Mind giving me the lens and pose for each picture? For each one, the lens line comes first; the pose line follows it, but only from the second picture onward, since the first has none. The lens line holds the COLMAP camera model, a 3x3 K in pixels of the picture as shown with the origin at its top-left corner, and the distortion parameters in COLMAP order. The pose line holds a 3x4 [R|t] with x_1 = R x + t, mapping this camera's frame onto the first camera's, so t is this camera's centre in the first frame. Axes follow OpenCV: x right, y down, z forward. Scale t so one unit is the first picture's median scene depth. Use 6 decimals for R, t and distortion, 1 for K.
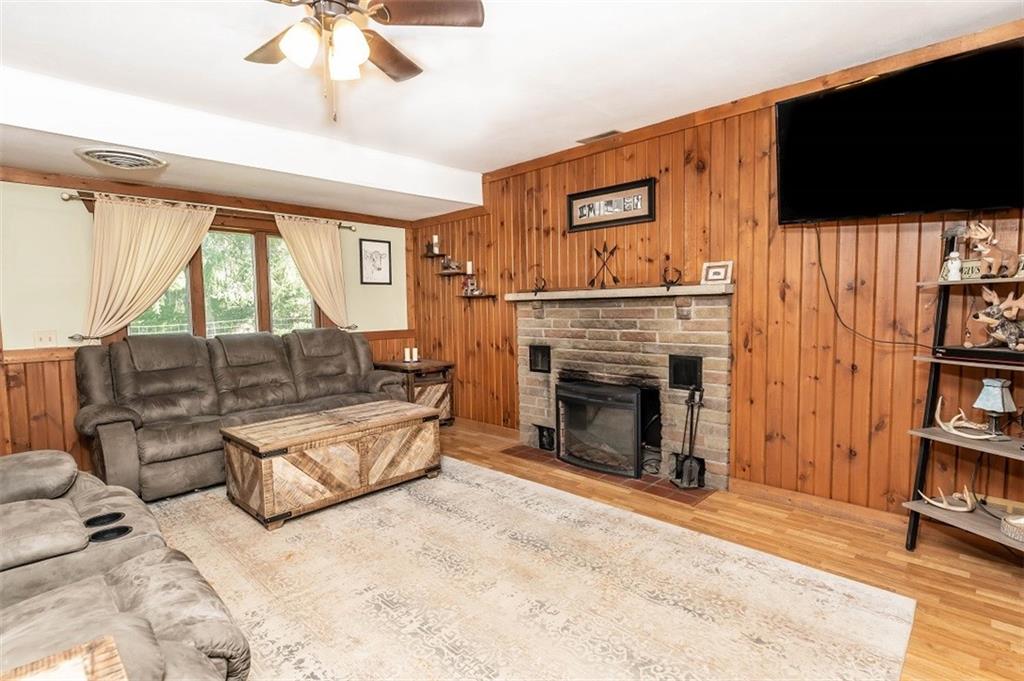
lens RADIAL K [[509.6, 0, 505.5], [0, 509.6, 338.1], [0, 0, 1]] dist [0.022582, -0.008608]
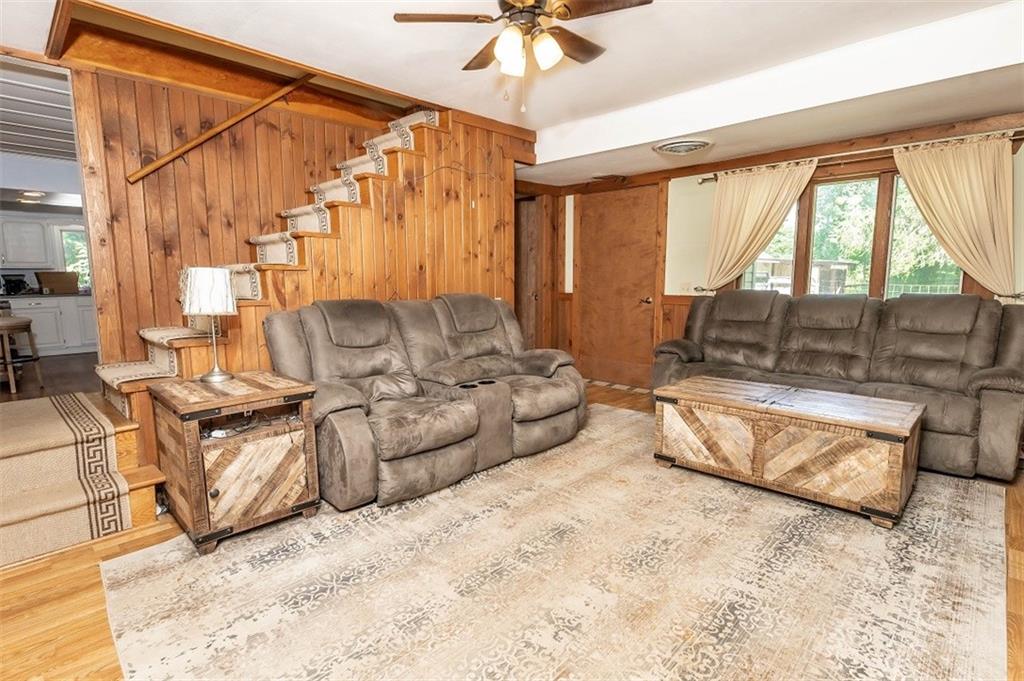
lens RADIAL K [[509.6, 0, 505.5], [0, 509.6, 338.1], [0, 0, 1]] dist [0.022582, -0.008608]
pose [[0.000685, 0.140908, -0.990023, 0.554646], [-0.059023, 0.988302, 0.140622, -0.035851], [0.998256, 0.058338, 0.008994, 0.574702]]
